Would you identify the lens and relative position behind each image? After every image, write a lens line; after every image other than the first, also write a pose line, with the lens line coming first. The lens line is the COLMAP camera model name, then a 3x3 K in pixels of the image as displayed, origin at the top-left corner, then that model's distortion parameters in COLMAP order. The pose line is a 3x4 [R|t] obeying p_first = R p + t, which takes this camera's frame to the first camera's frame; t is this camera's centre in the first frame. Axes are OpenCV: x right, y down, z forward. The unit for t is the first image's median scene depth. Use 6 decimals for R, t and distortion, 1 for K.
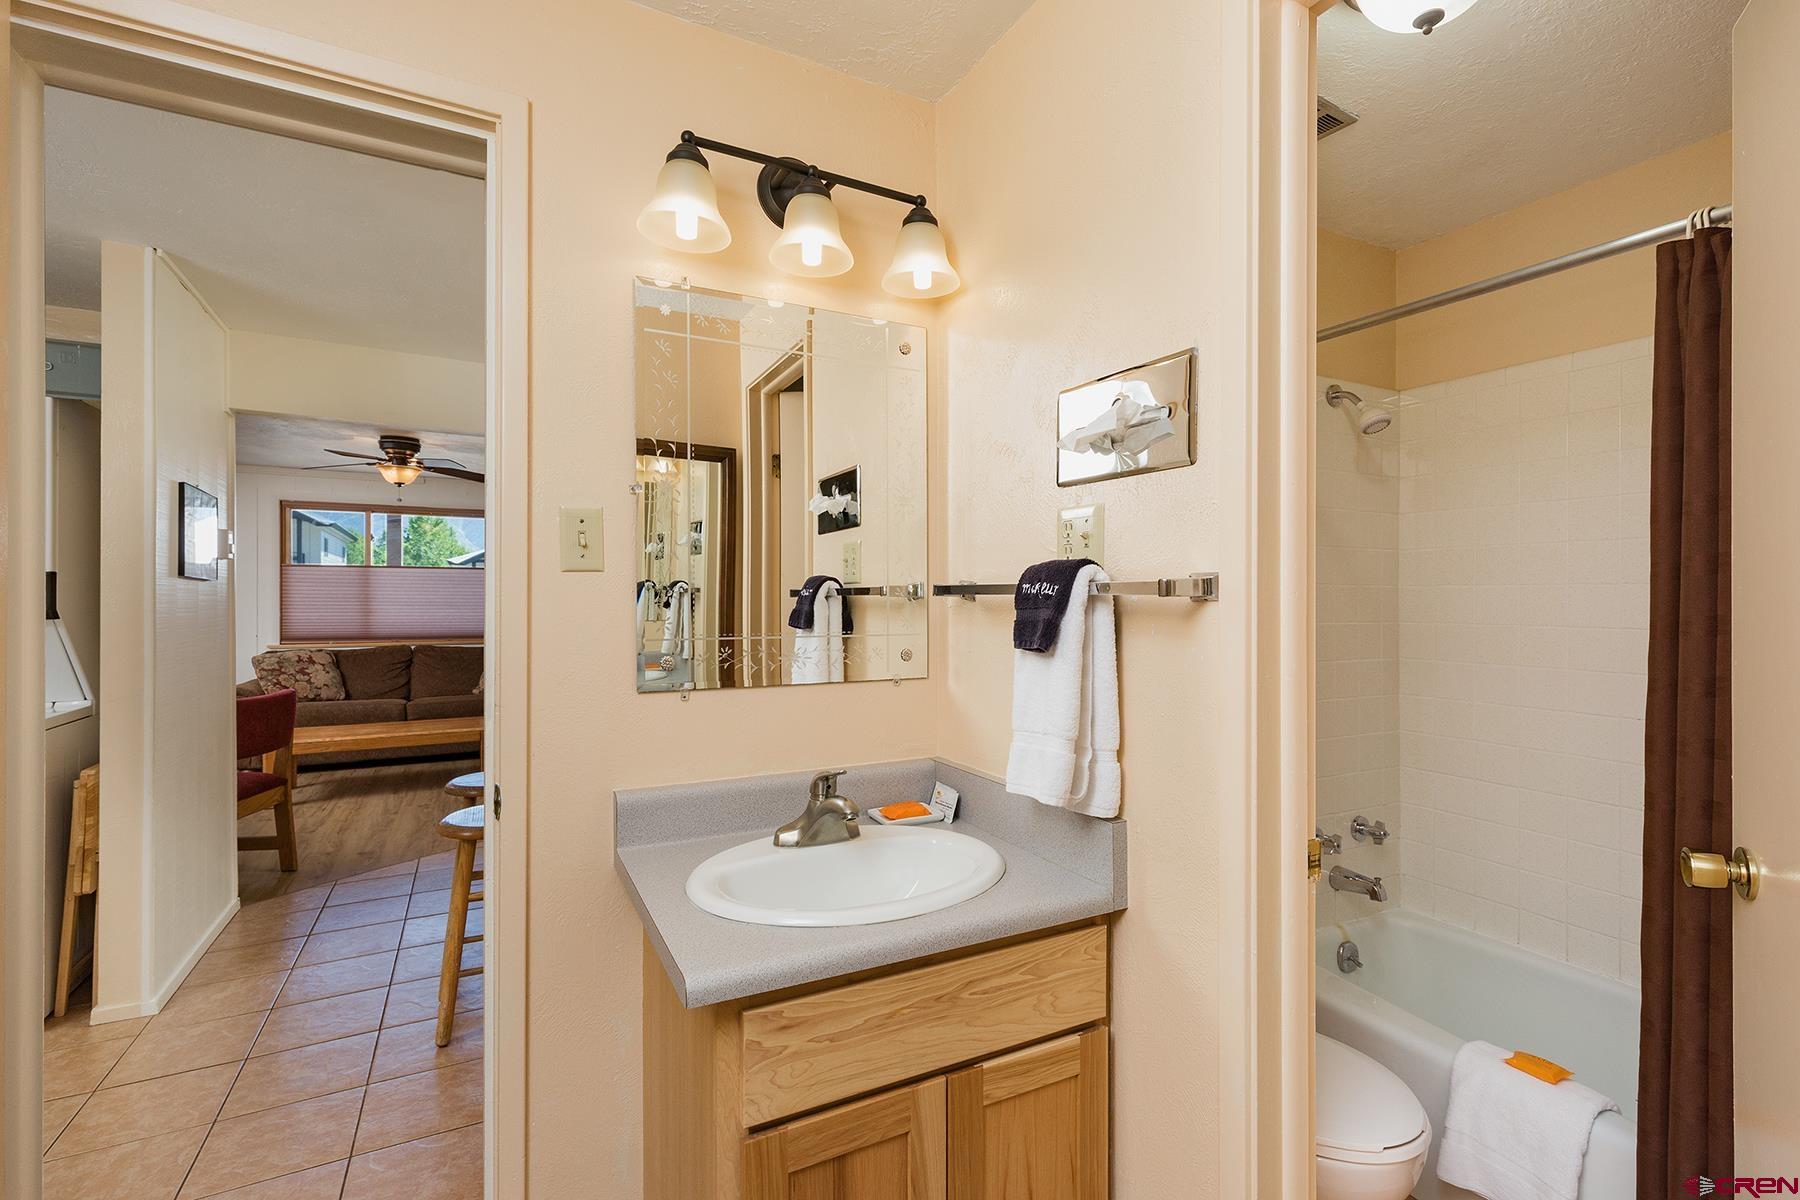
lens RADIAL K [[801.4, 0, 897.8], [0, 801.4, 603.0], [0, 0, 1]] dist [0.002800, 0.000636]
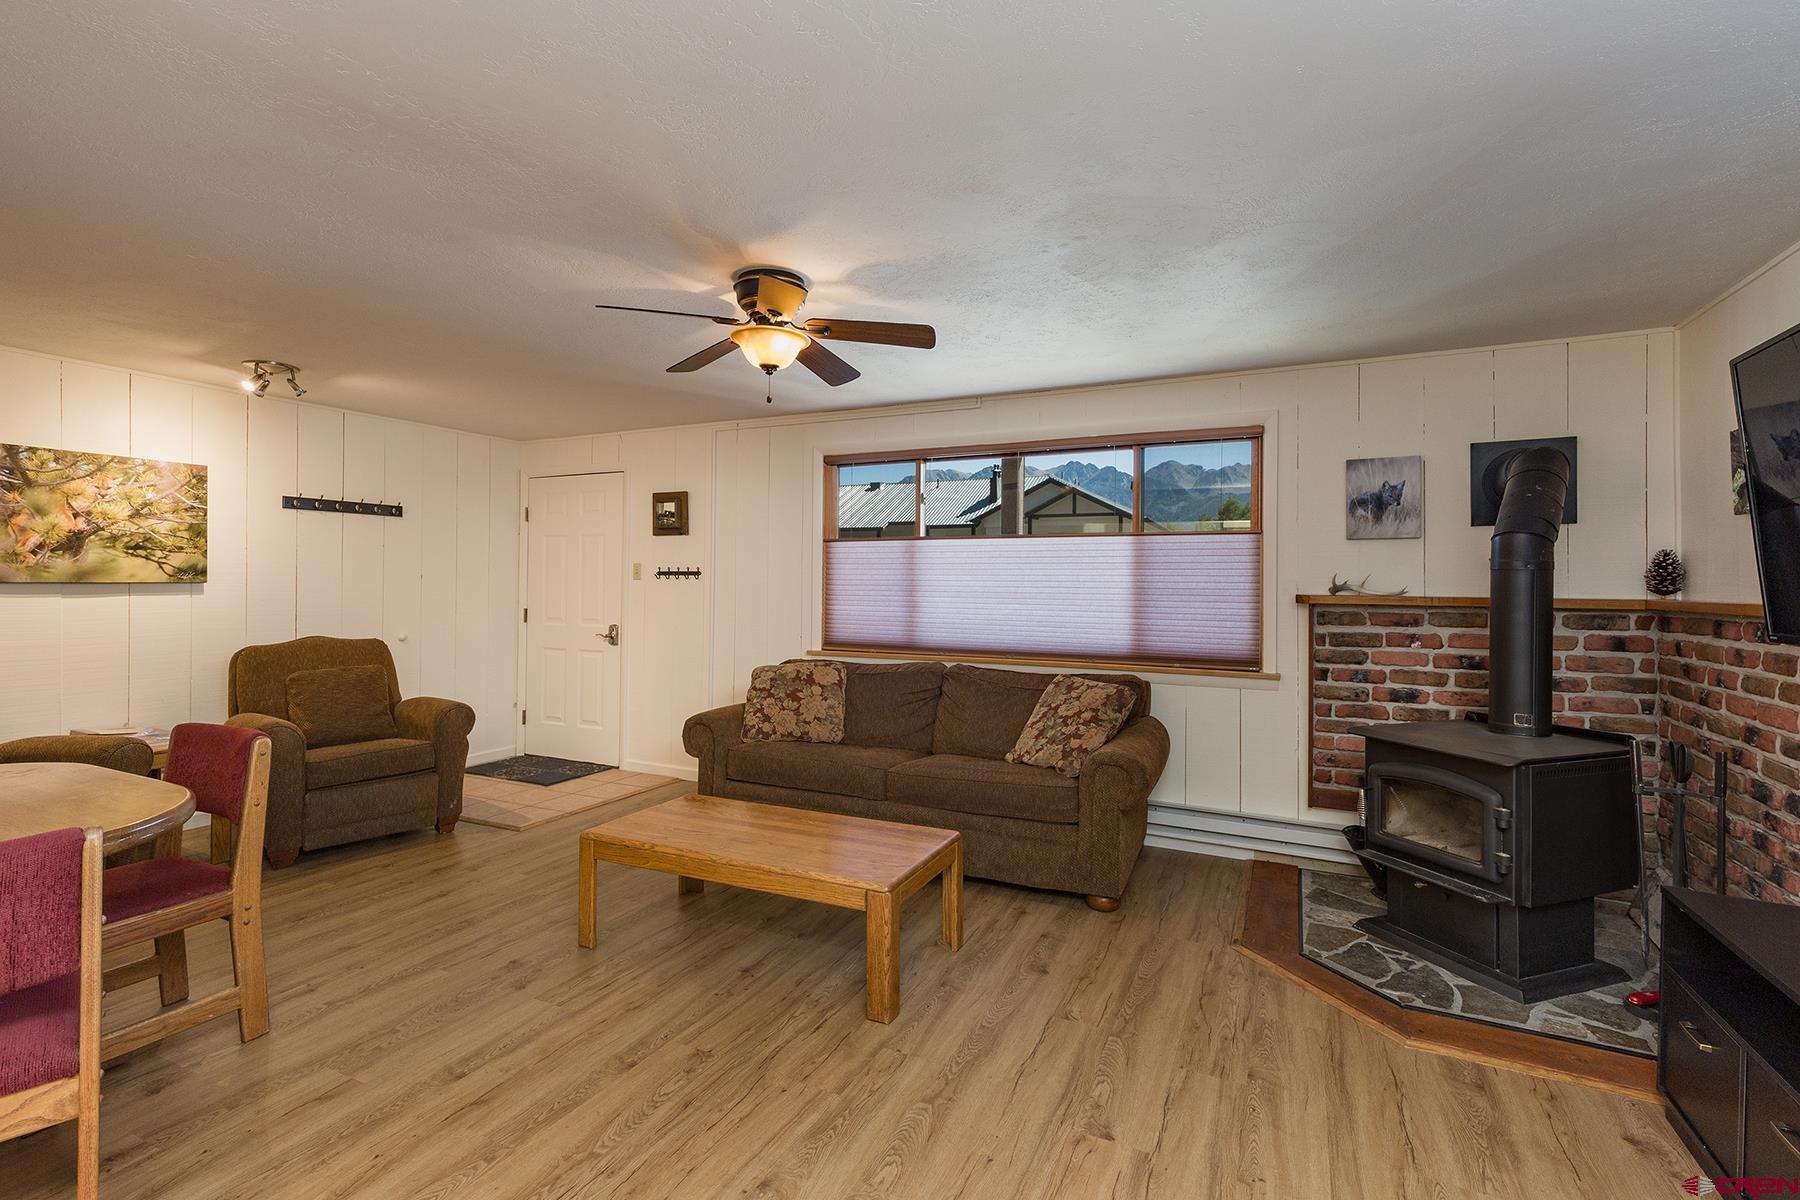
lens RADIAL K [[806.7, 0, 909.5], [0, 806.7, 589.5], [0, 0, 1]] dist [0.004877, -0.000063]
pose [[0.580018, 0.004330, -0.814592, -0.135253], [-0.008582, 0.999963, -0.000795, -0.004740], [0.814558, 0.007452, 0.580034, 0.716724]]
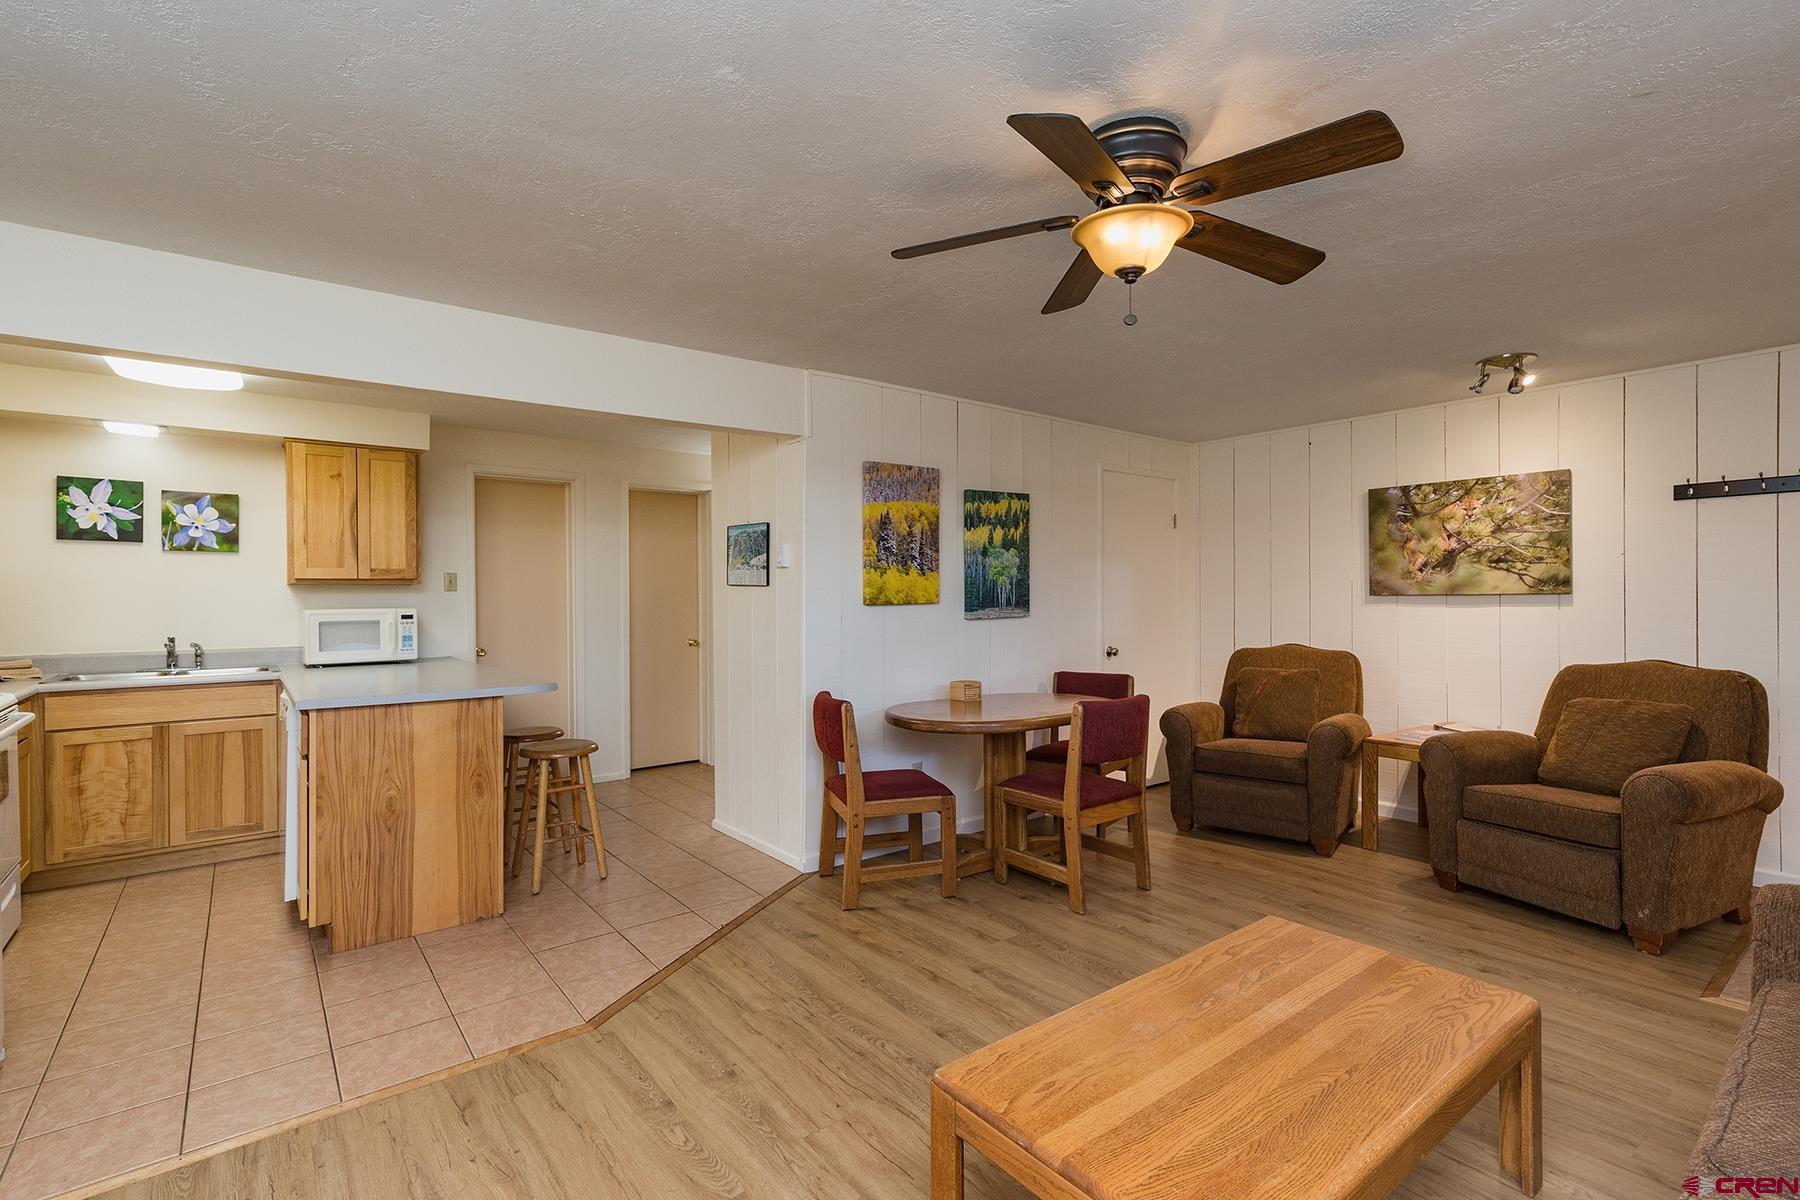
lens RADIAL K [[831.5, 0, 870.7], [0, 831.5, 614.8], [0, 0, 1]] dist [-0.003998, 0.000636]
pose [[-0.987065, 0.005362, -0.160231, -0.419978], [0.001365, 0.999685, 0.025045, -0.006682], [0.160315, 0.024502, -0.986762, 1.253011]]
